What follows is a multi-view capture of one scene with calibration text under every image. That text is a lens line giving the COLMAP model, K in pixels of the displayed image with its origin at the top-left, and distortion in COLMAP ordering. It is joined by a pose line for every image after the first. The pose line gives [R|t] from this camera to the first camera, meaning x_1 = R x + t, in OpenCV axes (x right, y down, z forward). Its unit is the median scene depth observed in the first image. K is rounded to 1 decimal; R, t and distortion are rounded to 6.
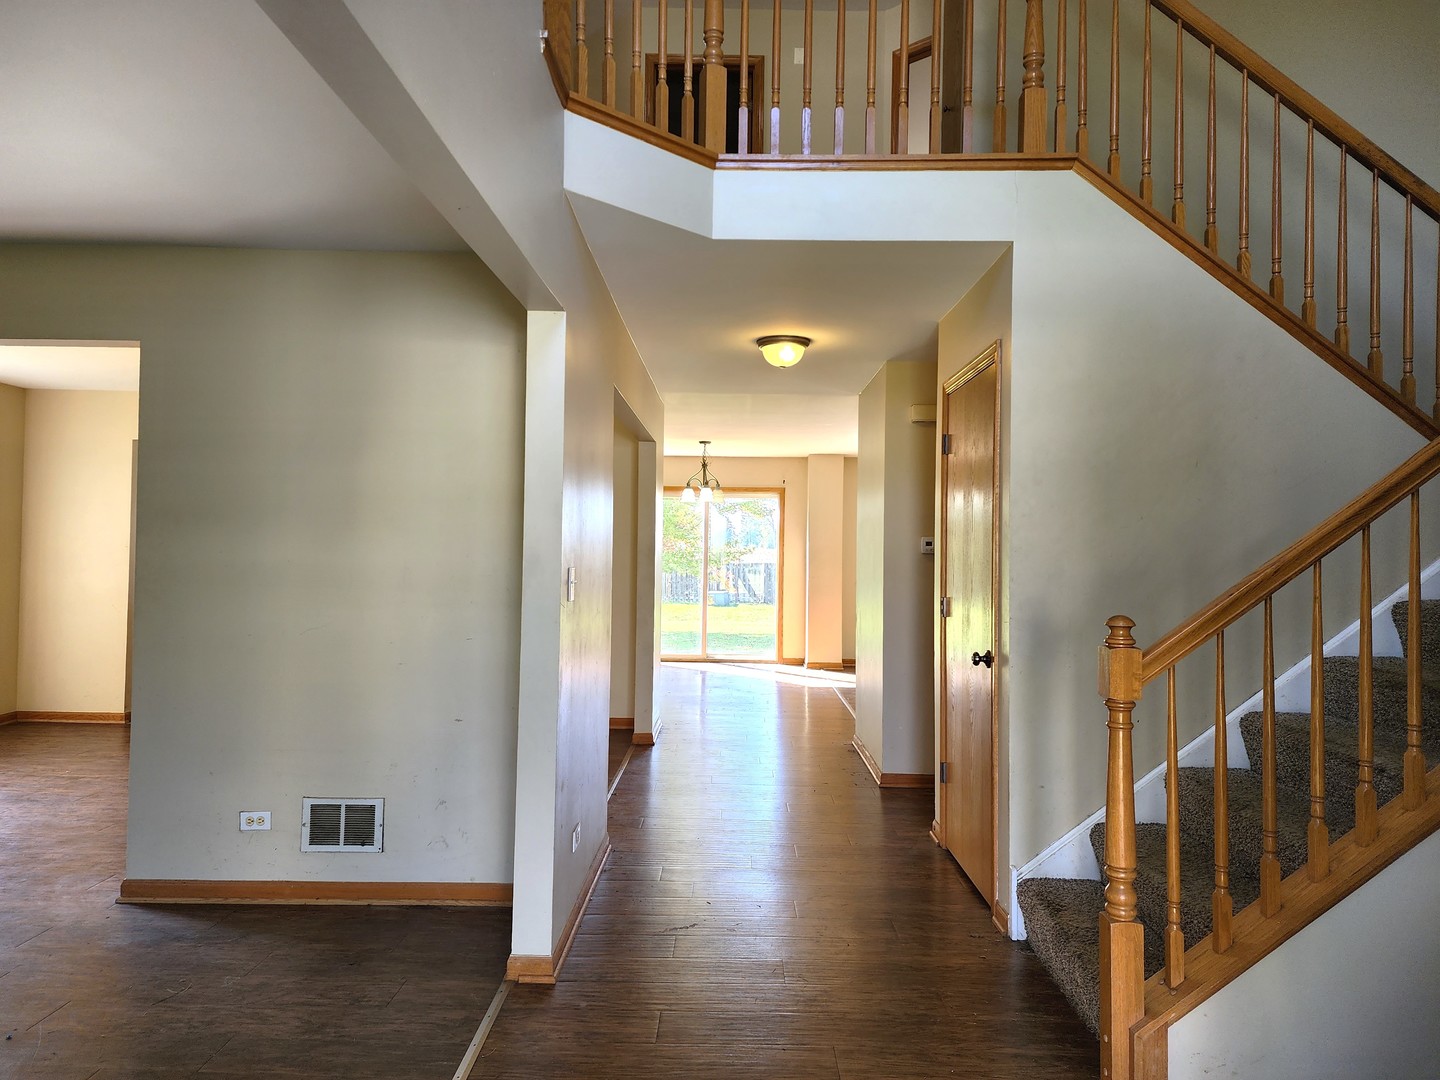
lens RADIAL K [[954.3, 0, 728.4], [0, 954.3, 539.7], [0, 0, 1]] dist [0.082621, -0.076643]
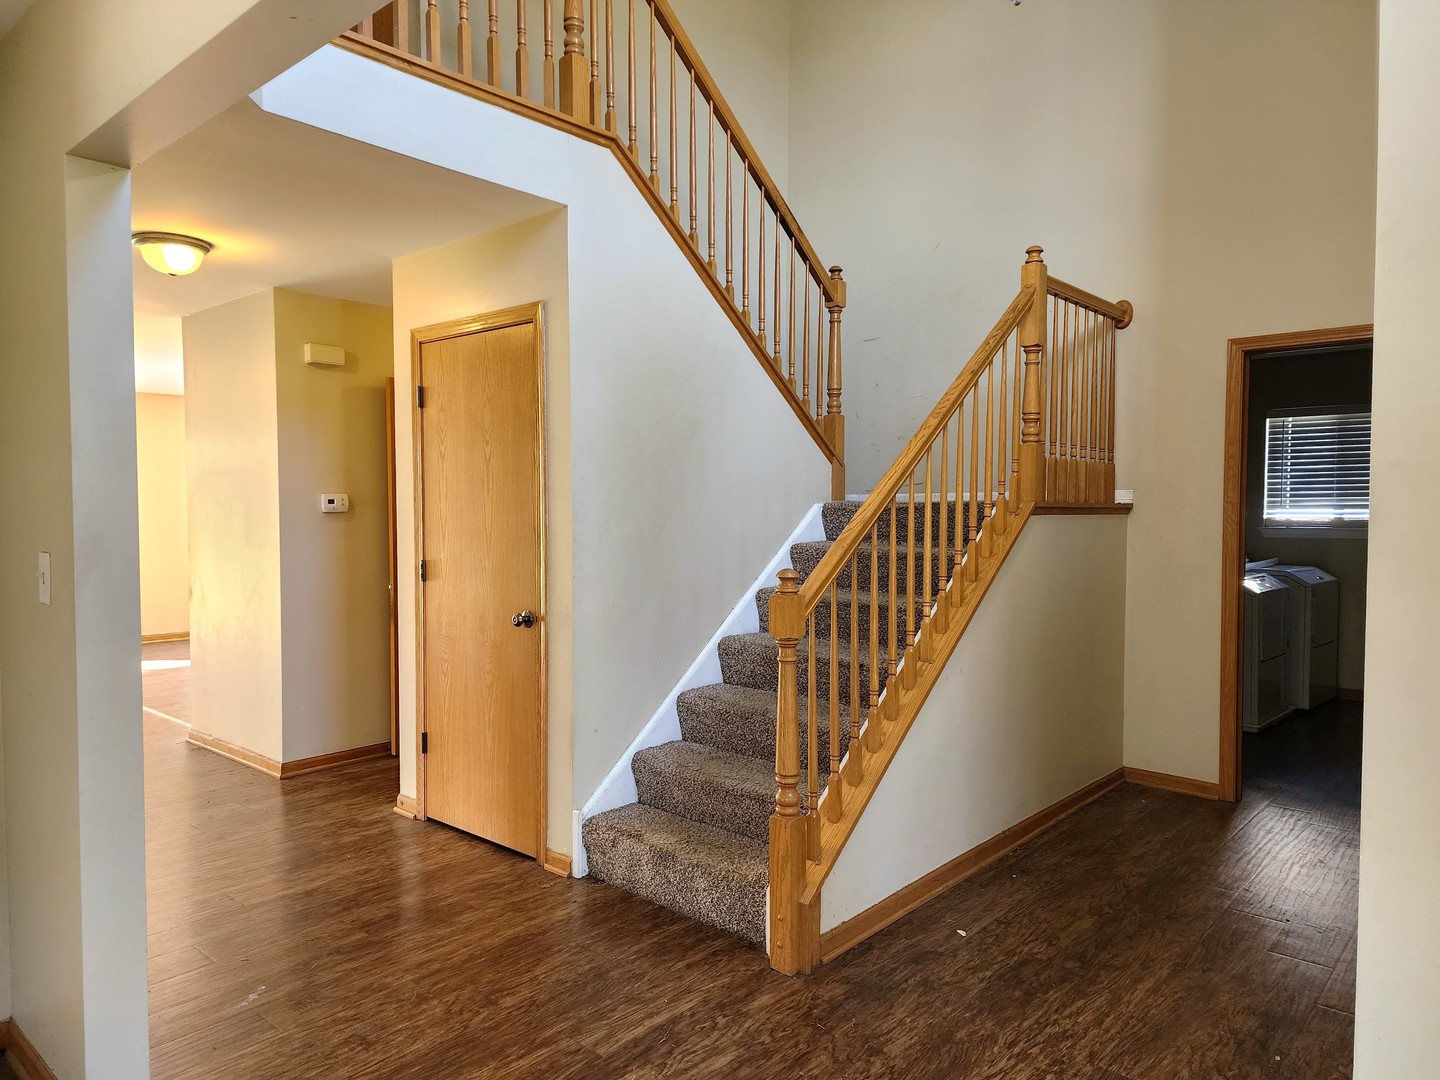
lens RADIAL K [[954.3, 0, 728.4], [0, 954.3, 539.7], [0, 0, 1]] dist [0.082621, -0.076643]
pose [[0.653427, -0.039023, 0.755983, -0.369973], [-0.000120, 0.998665, 0.051654, -0.010027], [-0.756989, -0.033843, 0.652550, 0.198191]]
